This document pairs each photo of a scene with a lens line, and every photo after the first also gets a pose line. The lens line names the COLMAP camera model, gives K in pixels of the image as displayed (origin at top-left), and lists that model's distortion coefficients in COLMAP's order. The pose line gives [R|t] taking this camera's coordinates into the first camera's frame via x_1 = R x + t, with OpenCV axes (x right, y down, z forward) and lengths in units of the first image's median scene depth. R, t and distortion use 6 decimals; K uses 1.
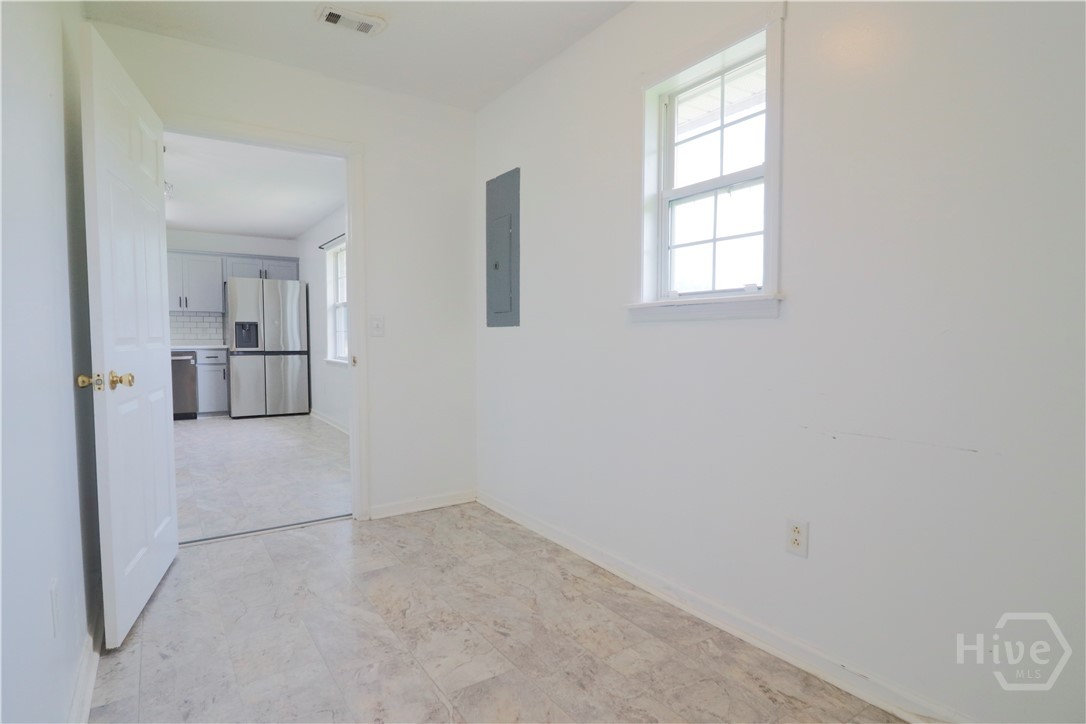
lens RADIAL K [[559.1, 0, 539.0], [0, 559.1, 360.0], [0, 0, 1]] dist [0.005636, -0.012806]
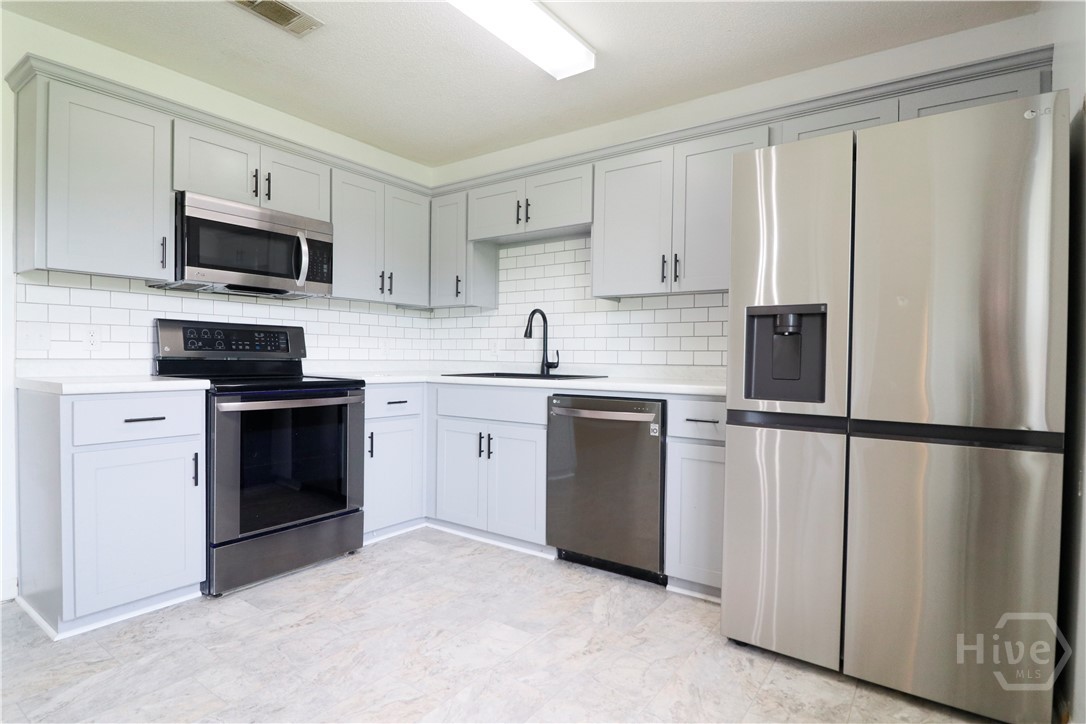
lens RADIAL K [[559.1, 0, 539.0], [0, 559.1, 360.0], [0, 0, 1]] dist [0.005636, -0.012806]
pose [[0.328477, 0.008148, -0.944477, -0.302314], [-0.053863, 0.998497, -0.010119, -0.032049], [0.942975, 0.054196, 0.328422, 0.792524]]
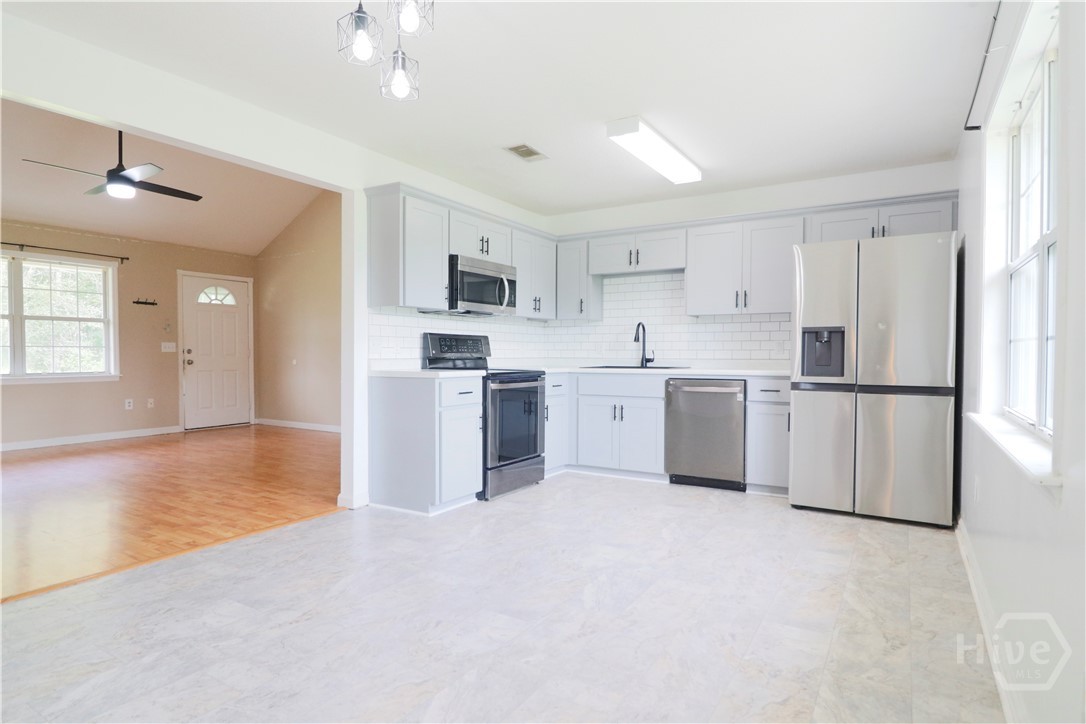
lens RADIAL K [[591.7, 0, 538.4], [0, 591.7, 367.5], [0, 0, 1]] dist [-0.000298, -0.011544]
pose [[0.394750, 0.020402, -0.918562, -0.121156], [-0.043679, 0.999040, 0.003419, -0.020441], [0.917750, 0.038772, 0.395262, 0.537587]]
